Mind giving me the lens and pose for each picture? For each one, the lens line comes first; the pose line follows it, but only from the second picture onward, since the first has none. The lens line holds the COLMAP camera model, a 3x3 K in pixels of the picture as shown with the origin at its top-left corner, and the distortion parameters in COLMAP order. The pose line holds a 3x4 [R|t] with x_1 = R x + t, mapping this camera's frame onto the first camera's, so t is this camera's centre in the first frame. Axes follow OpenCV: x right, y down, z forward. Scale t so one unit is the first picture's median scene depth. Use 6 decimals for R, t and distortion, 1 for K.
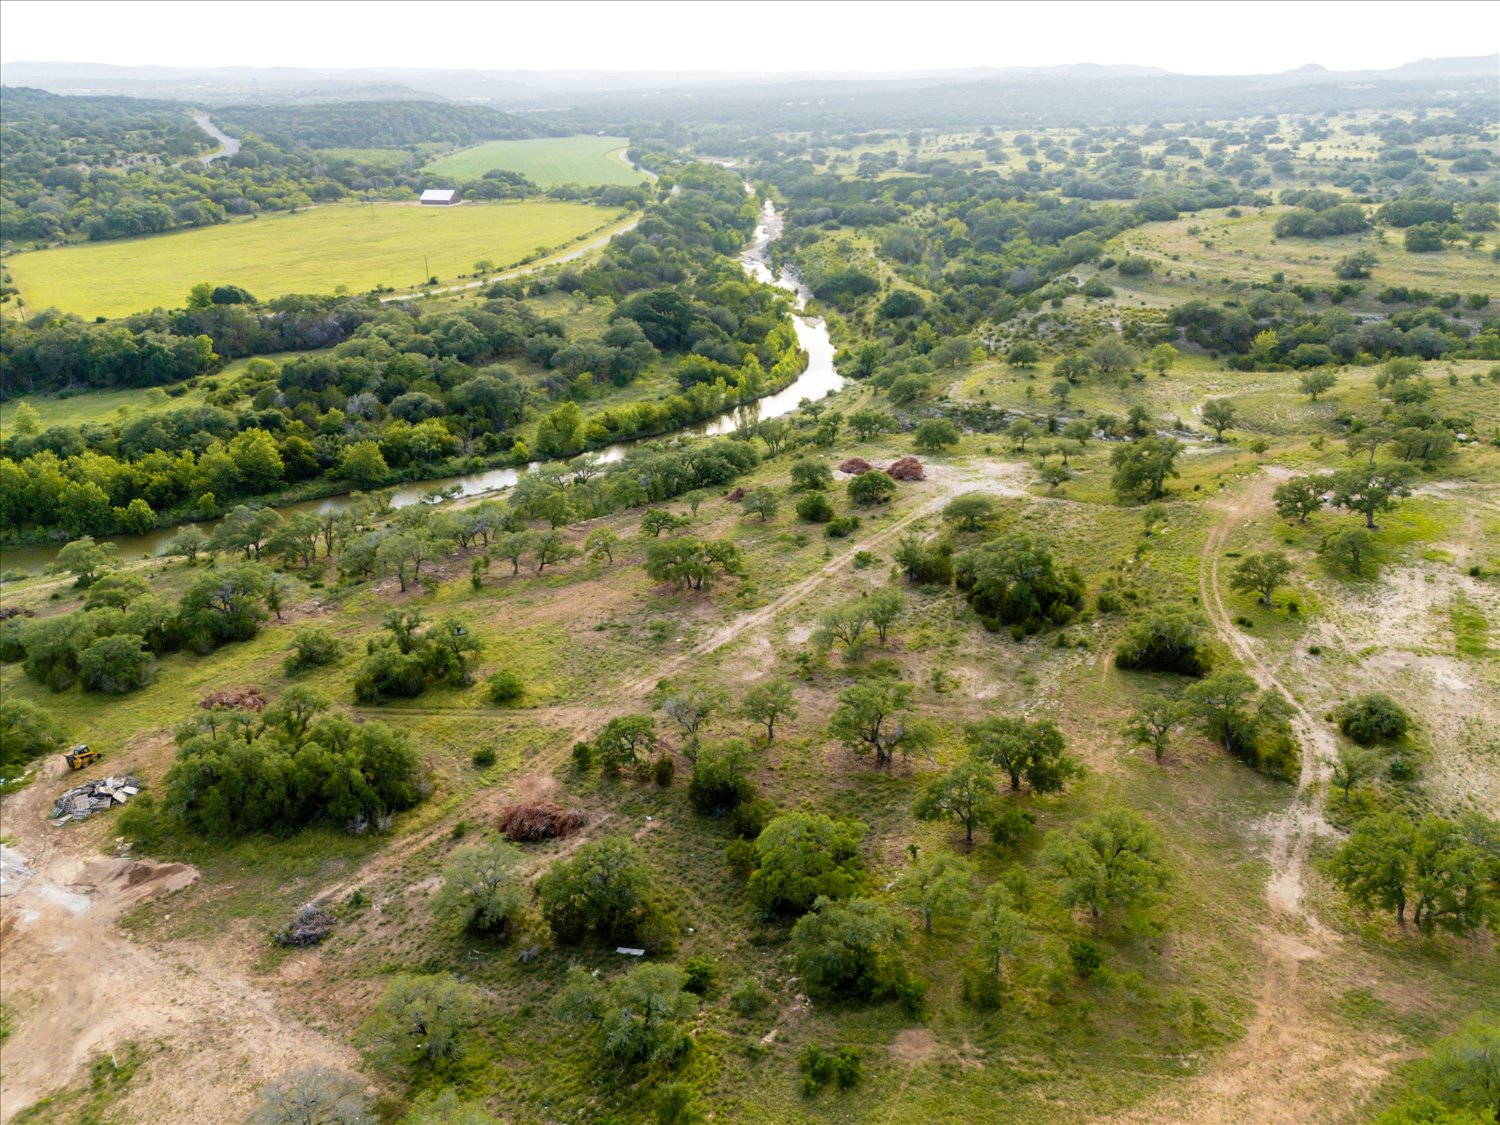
lens RADIAL K [[1112.0, 0, 750.0], [0, 1112.0, 562.5], [0, 0, 1]] dist [0.034508, -0.007689]
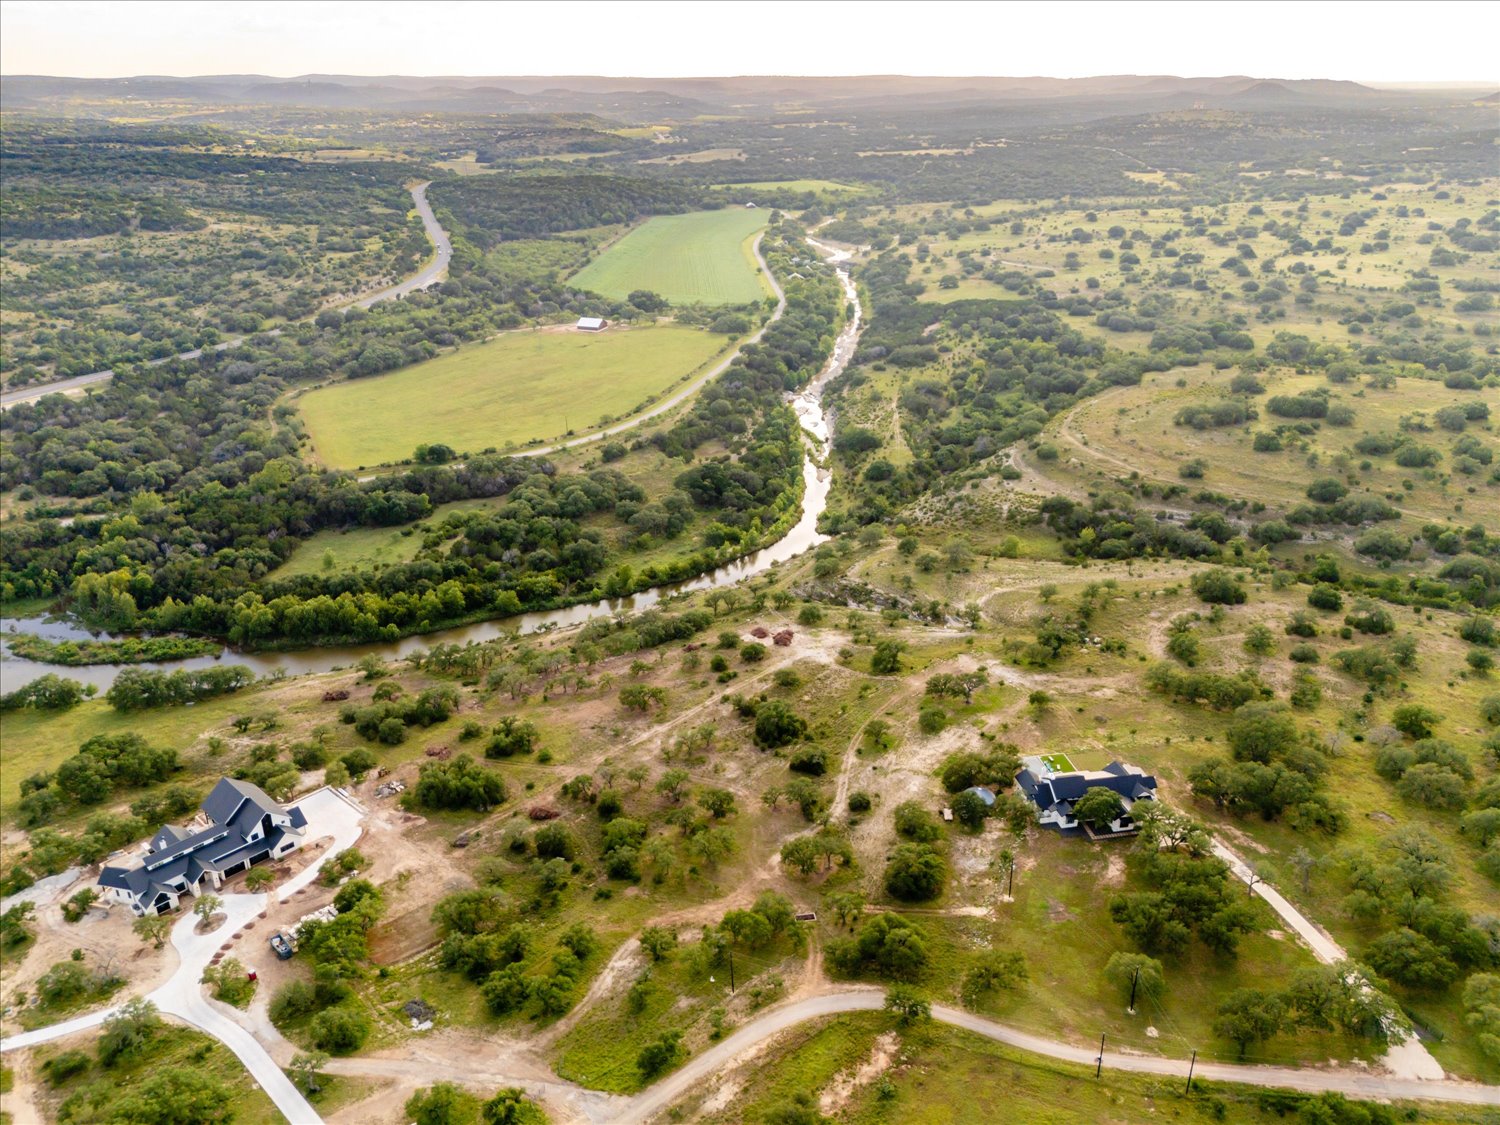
lens RADIAL K [[1106.0, 0, 750.0], [0, 1106.0, 562.5], [0, 0, 1]] dist [0.078007, -0.085658]
pose [[0.988246, 0.057875, -0.141493, 0.292904], [-0.057059, 0.998323, 0.009821, -0.193150], [0.141824, -0.001632, 0.989890, -0.721872]]
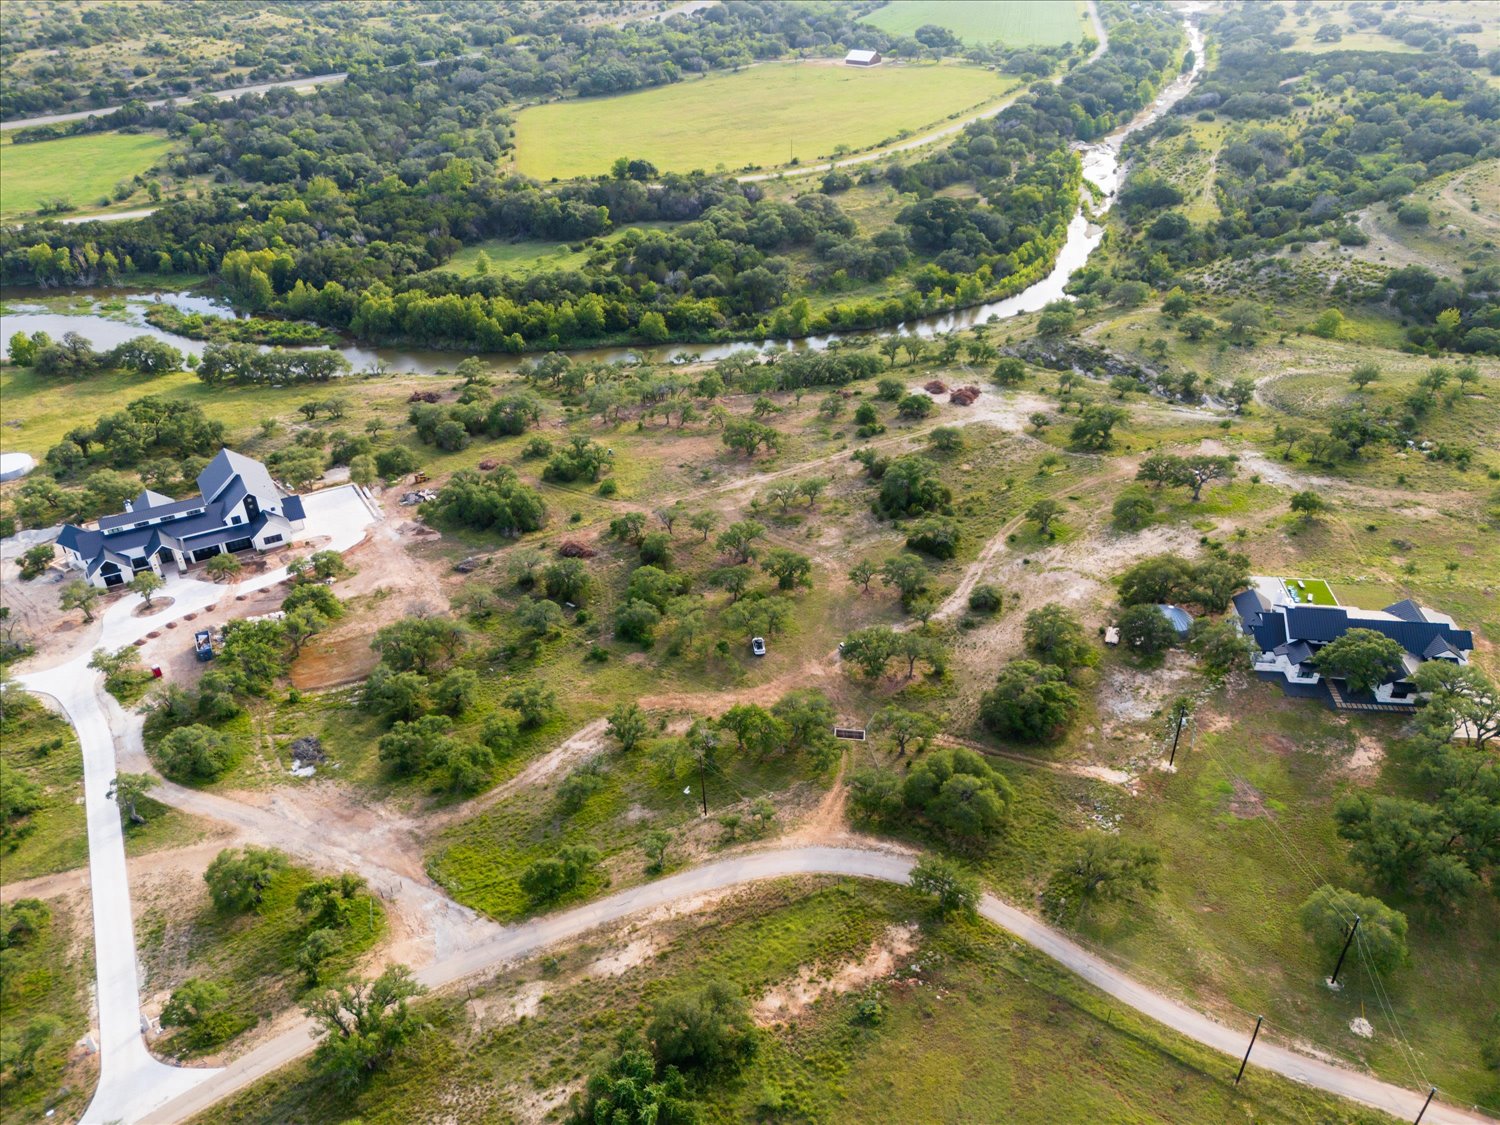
lens RADIAL K [[1106.0, 0, 750.0], [0, 1106.0, 562.5], [0, 0, 1]] dist [0.078007, -0.085658]
pose [[0.904639, 0.224556, -0.362219, 0.388597], [-0.163392, 0.967724, 0.191867, -0.089914], [0.393613, -0.114386, 0.912132, -0.352694]]
